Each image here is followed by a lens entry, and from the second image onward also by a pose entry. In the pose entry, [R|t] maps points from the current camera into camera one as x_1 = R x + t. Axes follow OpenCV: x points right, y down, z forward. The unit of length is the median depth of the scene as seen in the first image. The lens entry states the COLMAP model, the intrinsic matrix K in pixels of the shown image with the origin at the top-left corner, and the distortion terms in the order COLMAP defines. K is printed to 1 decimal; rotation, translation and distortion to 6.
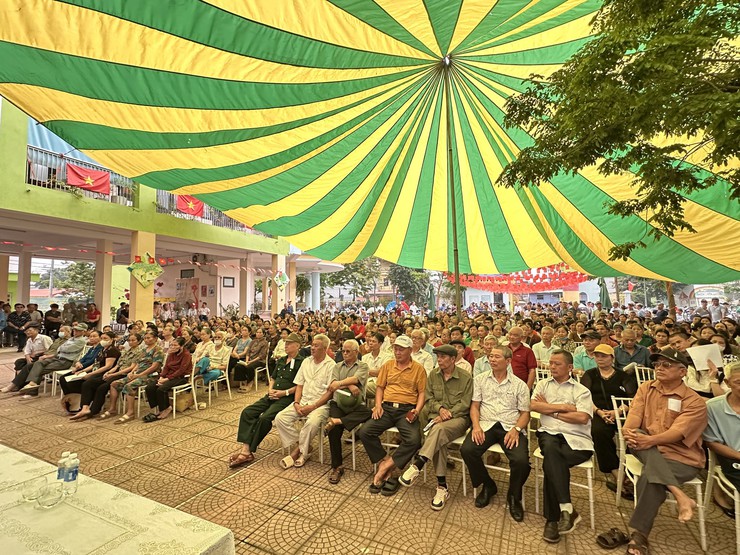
lens RADIAL K [[345.1, 0, 368.9], [0, 345.1, 278.4], [0, 0, 1]] dist [-0.000149, 0.000000]
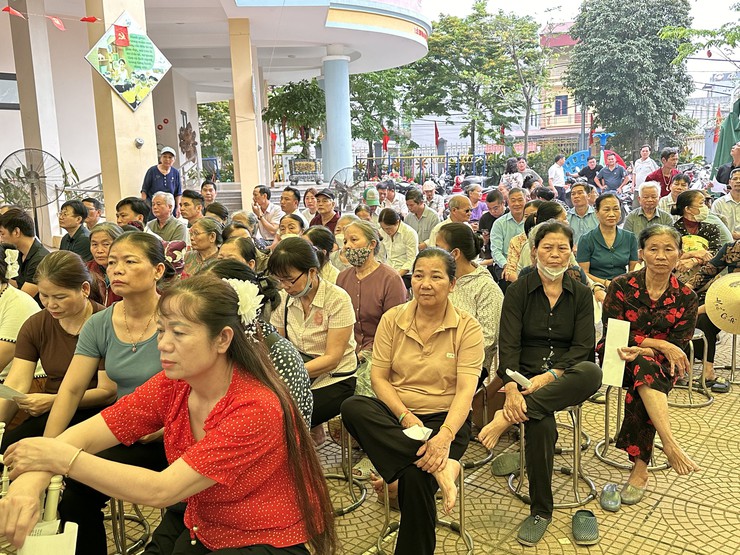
lens RADIAL K [[691.4, 0, 370.9], [0, 691.4, 278.5], [0, 0, 1]] dist [0.003650, 0.000000]
pose [[0.977429, 0.014095, -0.210793, 0.010005], [0.035561, 0.972558, 0.229925, 0.019432], [0.208249, -0.232232, 0.950106, 0.216324]]
